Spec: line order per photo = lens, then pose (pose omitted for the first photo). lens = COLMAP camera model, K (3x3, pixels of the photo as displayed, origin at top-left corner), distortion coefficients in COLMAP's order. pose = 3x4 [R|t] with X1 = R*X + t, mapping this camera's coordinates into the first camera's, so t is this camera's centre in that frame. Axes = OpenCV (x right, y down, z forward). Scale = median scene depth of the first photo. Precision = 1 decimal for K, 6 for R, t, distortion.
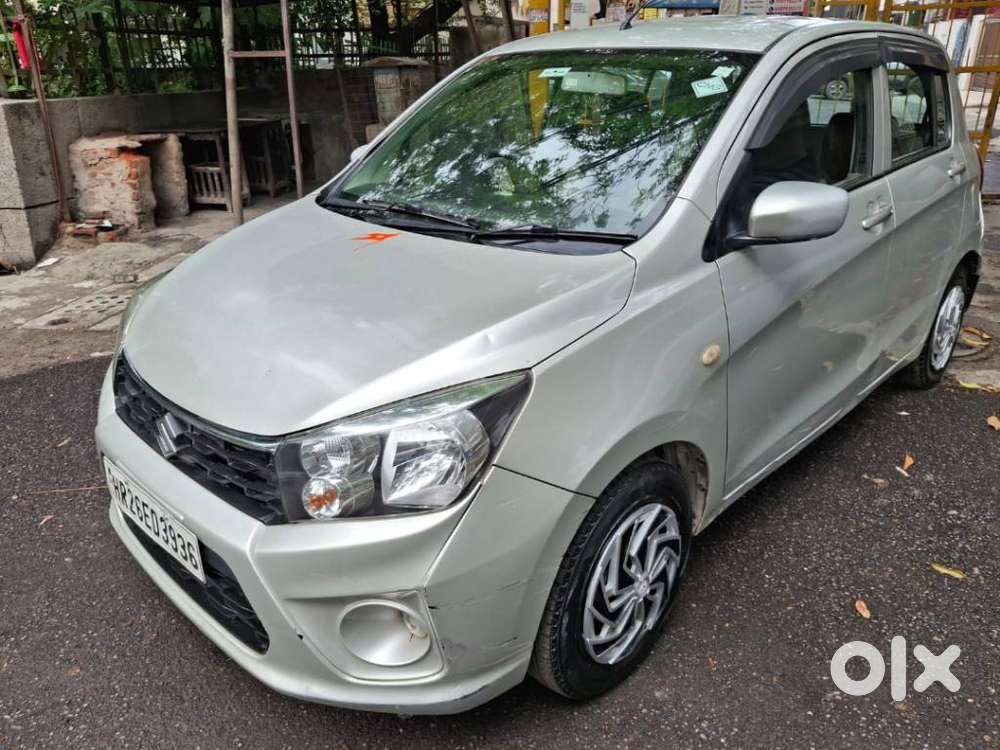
lens RADIAL K [[760.8, 0, 501.7], [0, 760.8, 372.9], [0, 0, 1]] dist [0.012414, -0.048951]
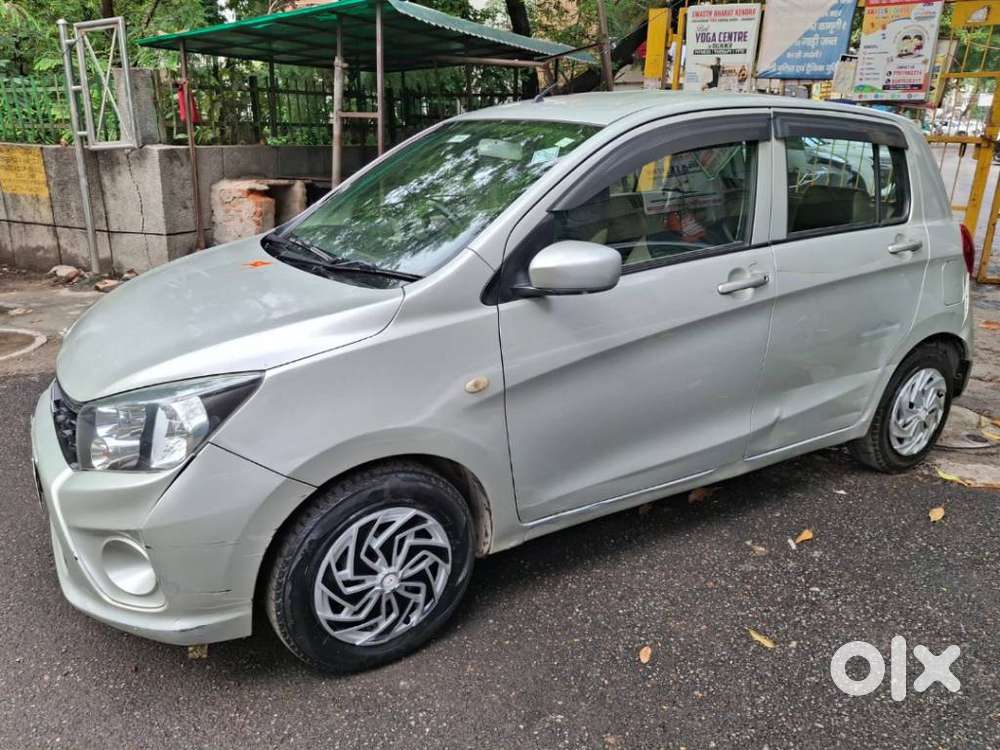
lens RADIAL K [[760.8, 0, 492.8], [0, 760.8, 370.2], [0, 0, 1]] dist [0.012414, -0.048951]
pose [[0.965930, 0.101353, -0.238134, 0.399337], [-0.118738, 0.991123, -0.059797, 0.013011], [0.229959, 0.086036, 0.969390, -0.066303]]
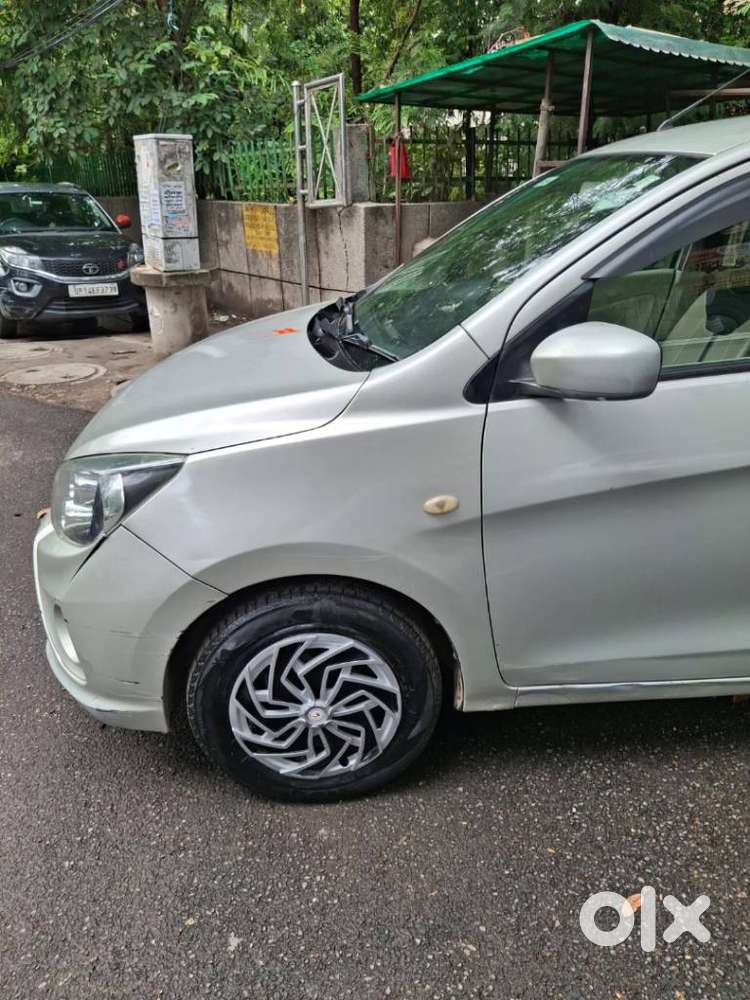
lens RADIAL K [[760.8, 0, 371.4], [0, 760.8, 493.6], [0, 0, 1]] dist [0.012414, -0.048951]
pose [[0.732226, 0.256149, -0.631057, 0.541300], [-0.248223, 0.963216, 0.102957, -0.075528], [0.634217, 0.081255, 0.768874, 0.190440]]
